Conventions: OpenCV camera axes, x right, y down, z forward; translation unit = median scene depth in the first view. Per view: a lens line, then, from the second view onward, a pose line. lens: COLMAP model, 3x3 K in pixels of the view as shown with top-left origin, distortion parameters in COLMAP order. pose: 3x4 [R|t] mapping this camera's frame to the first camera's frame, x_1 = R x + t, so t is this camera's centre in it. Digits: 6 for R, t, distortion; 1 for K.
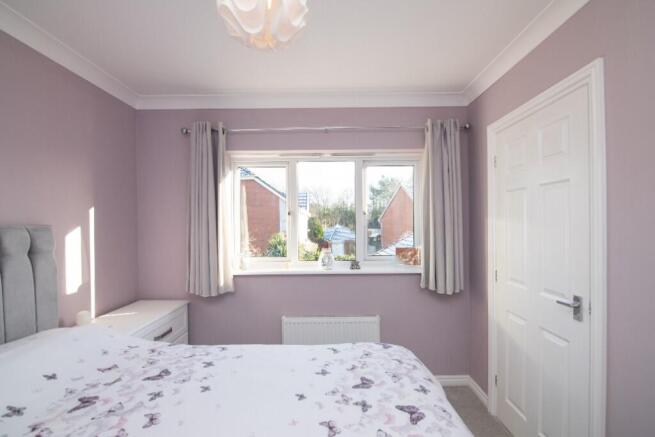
lens RADIAL K [[302.1, 0, 326.5], [0, 302.1, 221.8], [0, 0, 1]] dist [-0.015540, -0.000329]
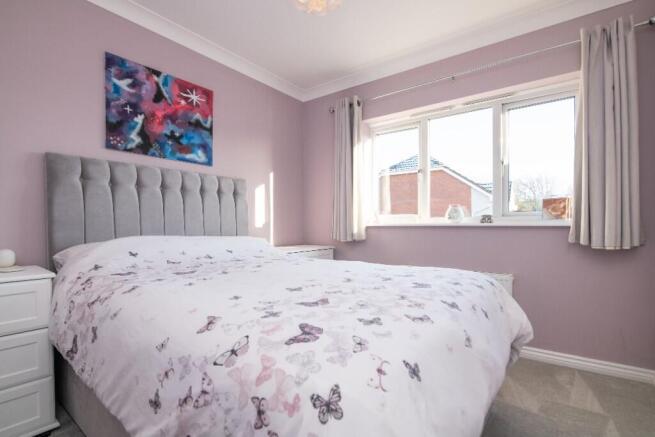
lens RADIAL K [[302.1, 0, 318.4], [0, 302.1, 224.5], [0, 0, 1]] dist [-0.015540, -0.000329]
pose [[0.797702, 0.014643, -0.602873, 0.252843], [-0.002121, 0.999767, 0.021477, 0.149873], [0.603048, -0.015853, 0.797548, -0.042261]]
